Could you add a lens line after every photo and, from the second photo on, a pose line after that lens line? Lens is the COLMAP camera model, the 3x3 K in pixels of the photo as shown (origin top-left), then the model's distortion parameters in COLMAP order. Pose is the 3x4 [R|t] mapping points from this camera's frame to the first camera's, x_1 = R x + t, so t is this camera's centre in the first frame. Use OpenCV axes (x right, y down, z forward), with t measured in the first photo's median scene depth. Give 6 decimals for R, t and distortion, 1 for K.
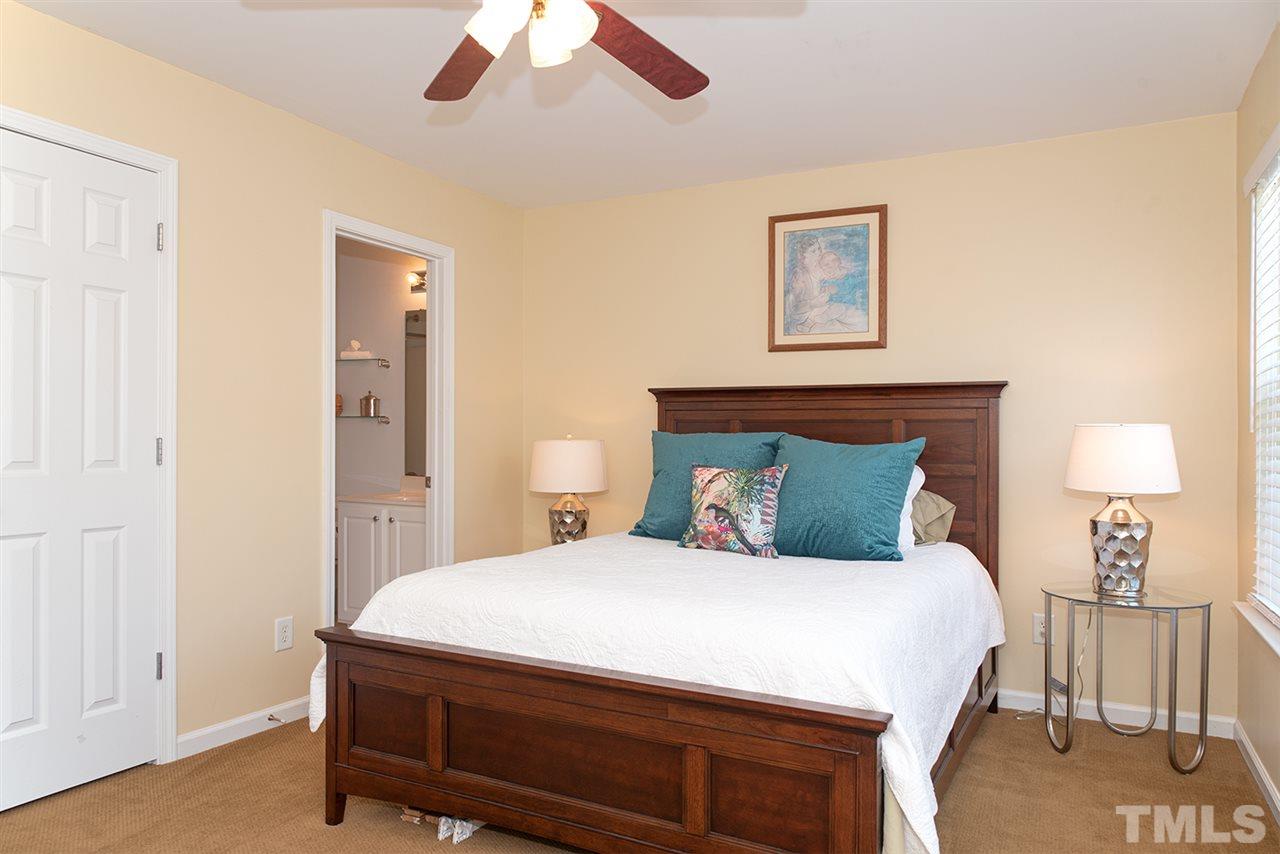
lens RADIAL K [[869.0, 0, 635.6], [0, 869.0, 453.9], [0, 0, 1]] dist [-0.022847, -0.000315]
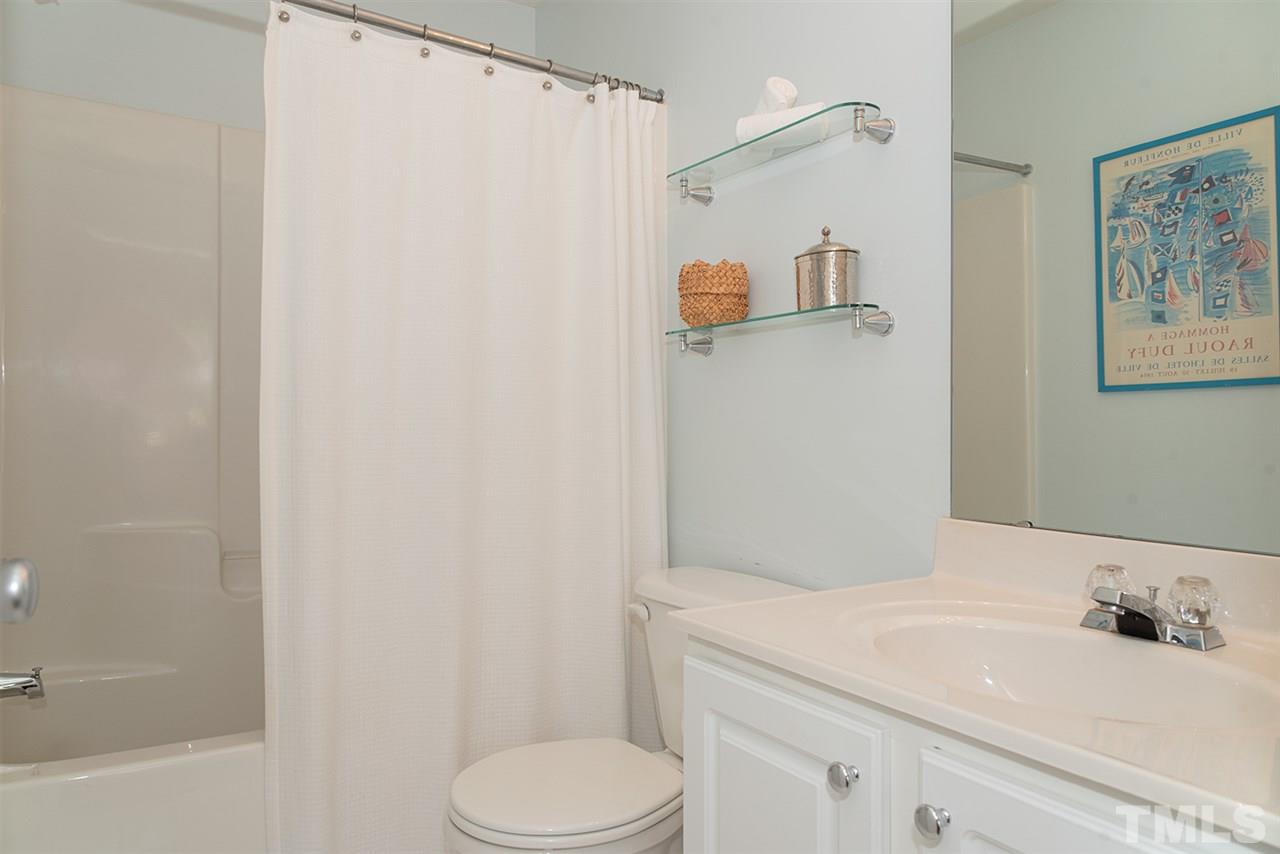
lens RADIAL K [[869.7, 0, 640.0], [0, 869.7, 427.0], [0, 0, 1]] dist [-0.021142, -0.000286]
pose [[0.862134, -0.009741, -0.506586, -0.219909], [0.005364, 0.999935, -0.010099, 0.001027], [0.506652, 0.005990, 0.862130, 0.741307]]
